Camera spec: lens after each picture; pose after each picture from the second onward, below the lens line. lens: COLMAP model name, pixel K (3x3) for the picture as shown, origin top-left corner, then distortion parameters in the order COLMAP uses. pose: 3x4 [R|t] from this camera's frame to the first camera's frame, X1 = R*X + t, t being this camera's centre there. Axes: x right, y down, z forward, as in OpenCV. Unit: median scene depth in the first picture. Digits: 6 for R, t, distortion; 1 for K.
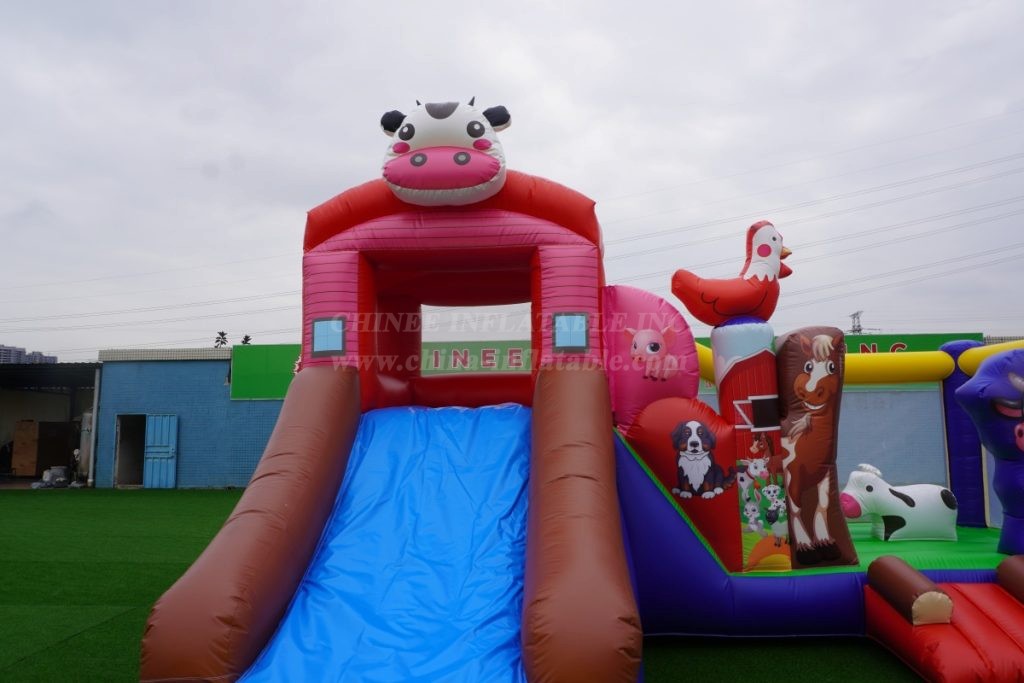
lens RADIAL K [[685.0, 0, 513.0], [0, 685.0, 341.2], [0, 0, 1]] dist [-0.034561, 0.017165]
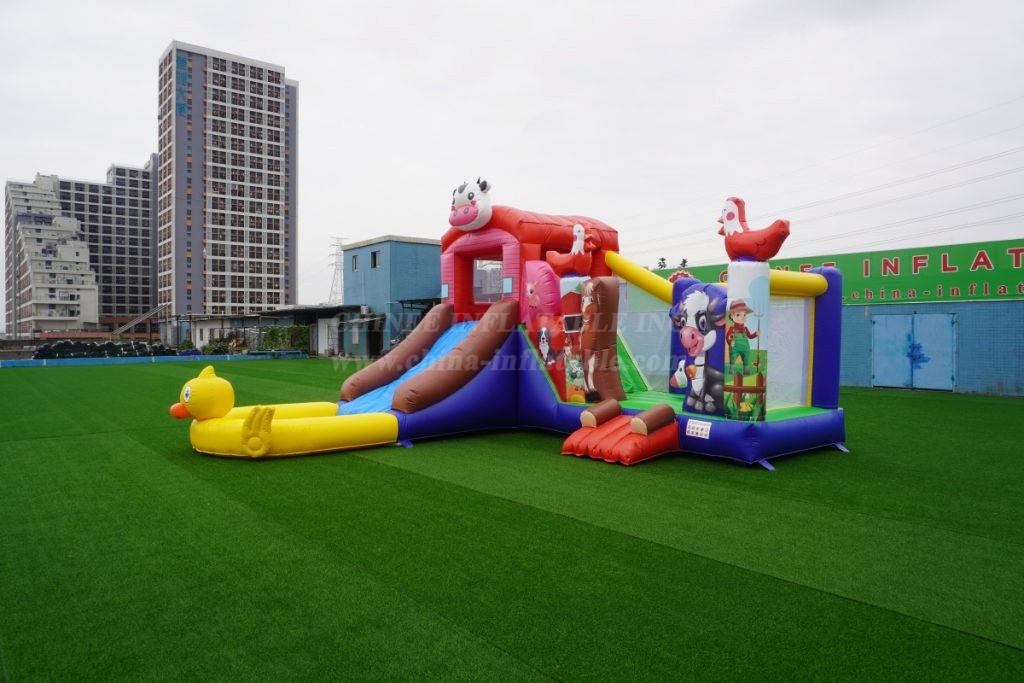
lens RADIAL K [[685.0, 0, 512.5], [0, 685.0, 343.5], [0, 0, 1]] dist [-0.034561, 0.017165]
pose [[0.678904, 0.025880, -0.733771, 0.417168], [0.076136, 0.991510, 0.105414, -0.014610], [0.730269, -0.127432, 0.671169, -0.112487]]
